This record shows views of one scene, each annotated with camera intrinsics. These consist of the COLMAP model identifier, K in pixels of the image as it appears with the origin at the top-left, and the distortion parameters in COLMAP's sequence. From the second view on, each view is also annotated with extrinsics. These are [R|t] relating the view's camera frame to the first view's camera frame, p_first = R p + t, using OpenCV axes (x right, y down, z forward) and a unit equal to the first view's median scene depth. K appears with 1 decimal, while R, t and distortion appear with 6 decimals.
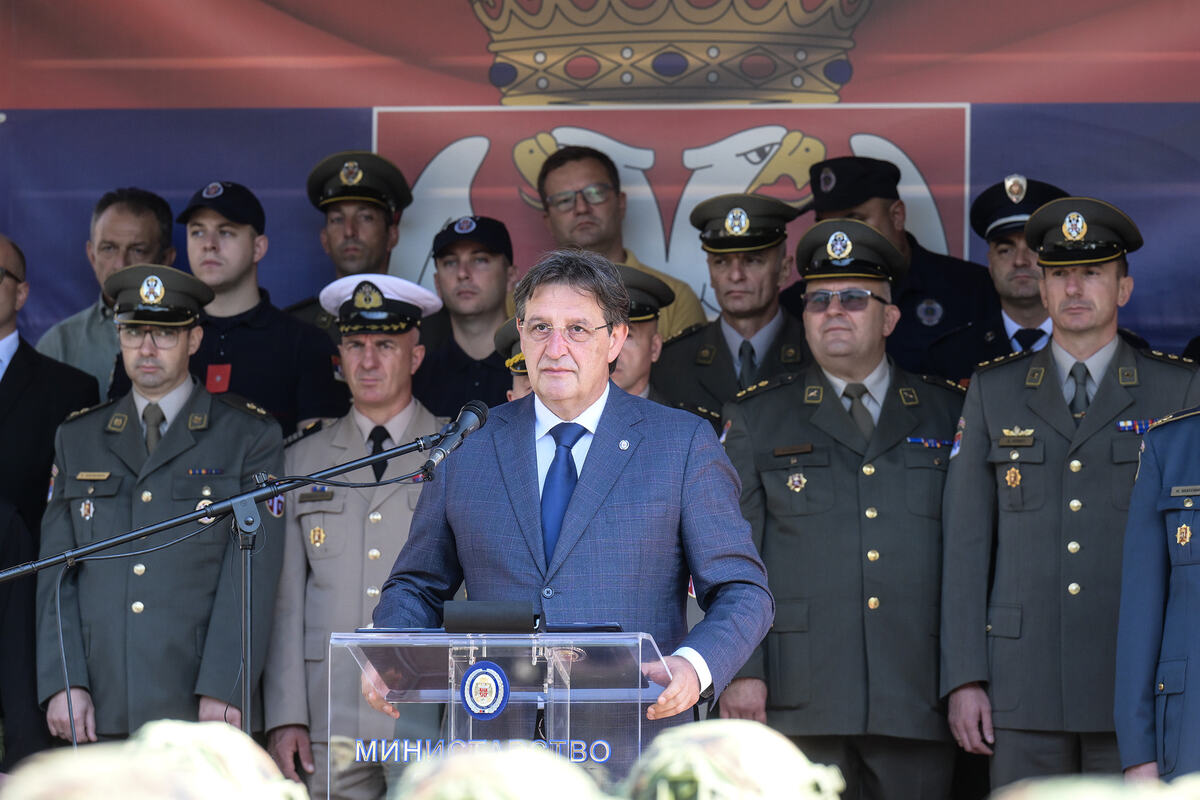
lens RADIAL K [[6406.2, 0, 601.6], [0, 6406.2, 399.5], [0, 0, 1]] dist [0.262234, 0.000000]
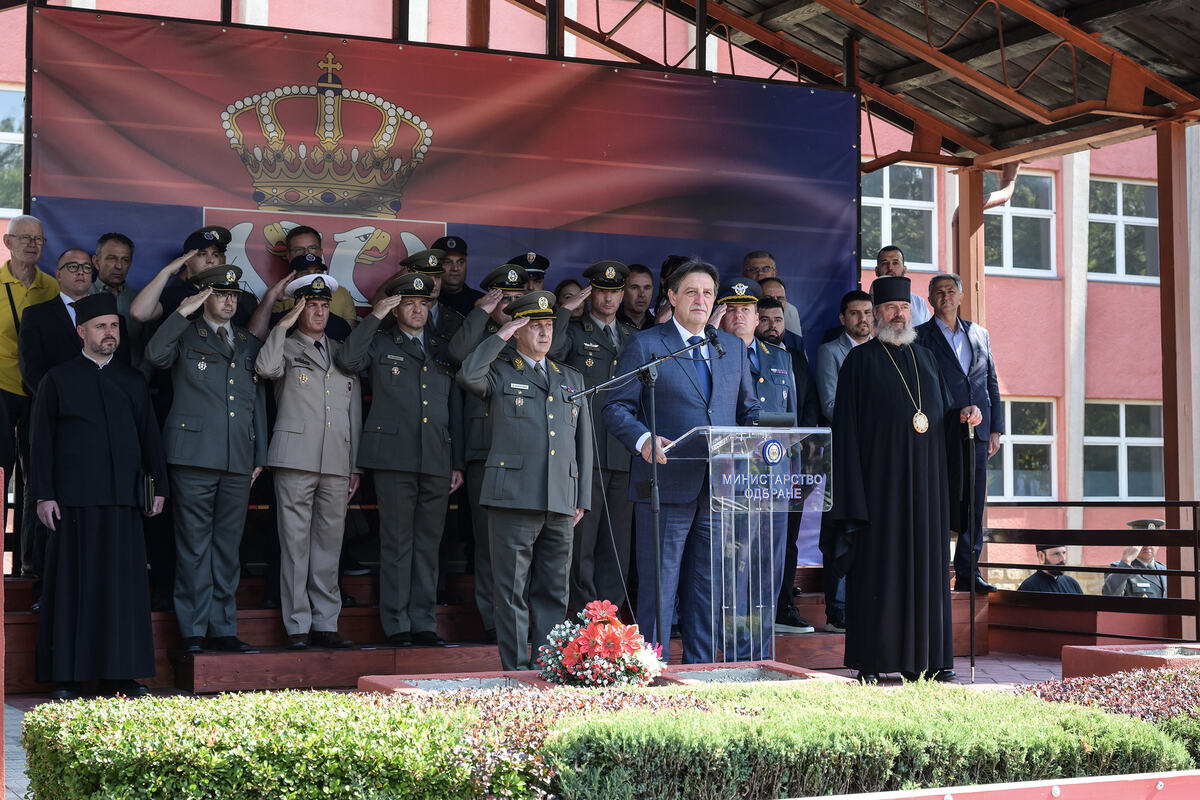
lens RADIAL K [[2018.1, 0, 604.2], [0, 2018.1, 395.3], [0, 0, 1]] dist [0.036008, 0.000000]
pose [[0.880245, 0.029267, 0.473615, -0.269798], [-0.033812, 0.999428, 0.001082, 0.018232], [-0.473313, -0.016966, 0.880731, 0.304971]]
